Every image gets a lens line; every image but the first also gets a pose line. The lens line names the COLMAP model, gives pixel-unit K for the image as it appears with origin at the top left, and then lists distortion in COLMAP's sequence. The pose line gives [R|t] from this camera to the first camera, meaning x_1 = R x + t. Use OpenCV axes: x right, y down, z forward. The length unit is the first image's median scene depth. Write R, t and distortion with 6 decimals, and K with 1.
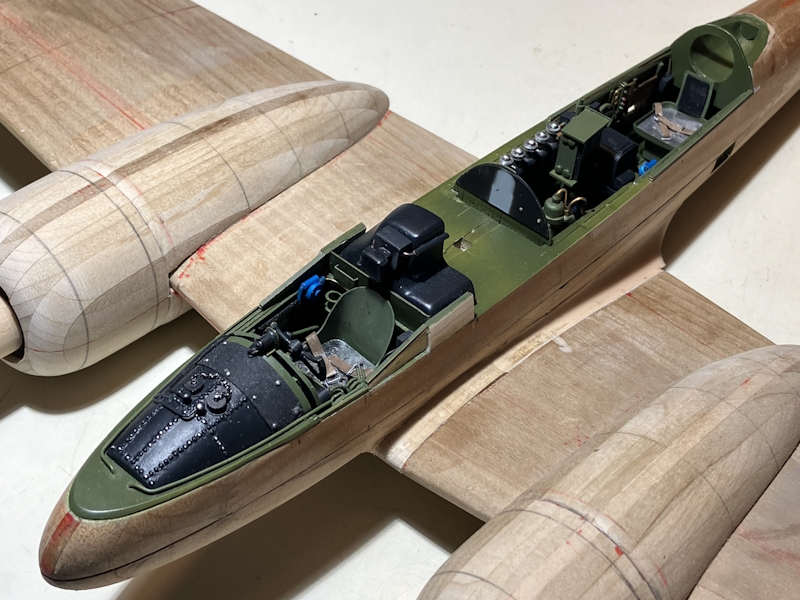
lens RADIAL K [[1414.5, 0, 416.2], [0, 1414.5, 300.7], [0, 0, 1]] dist [0.160599, -0.336195]
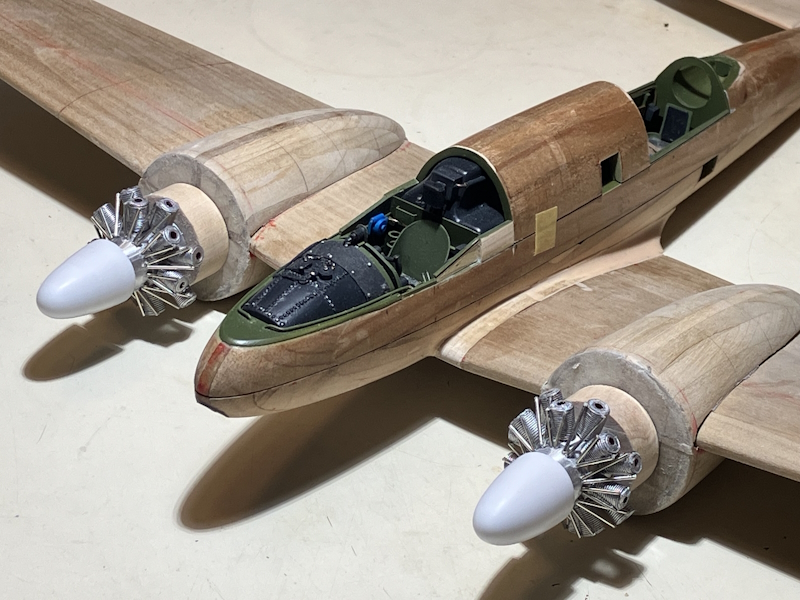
lens RADIAL K [[1973.1, 0, 400.0], [0, 1973.1, 300.0], [0, 0, 1]] dist [0.303795, 0.088316]
pose [[0.997765, -0.024872, 0.062017, -0.150151], [0.038330, 0.973296, -0.226331, 0.405626], [-0.054732, 0.228203, 0.972074, -0.579847]]
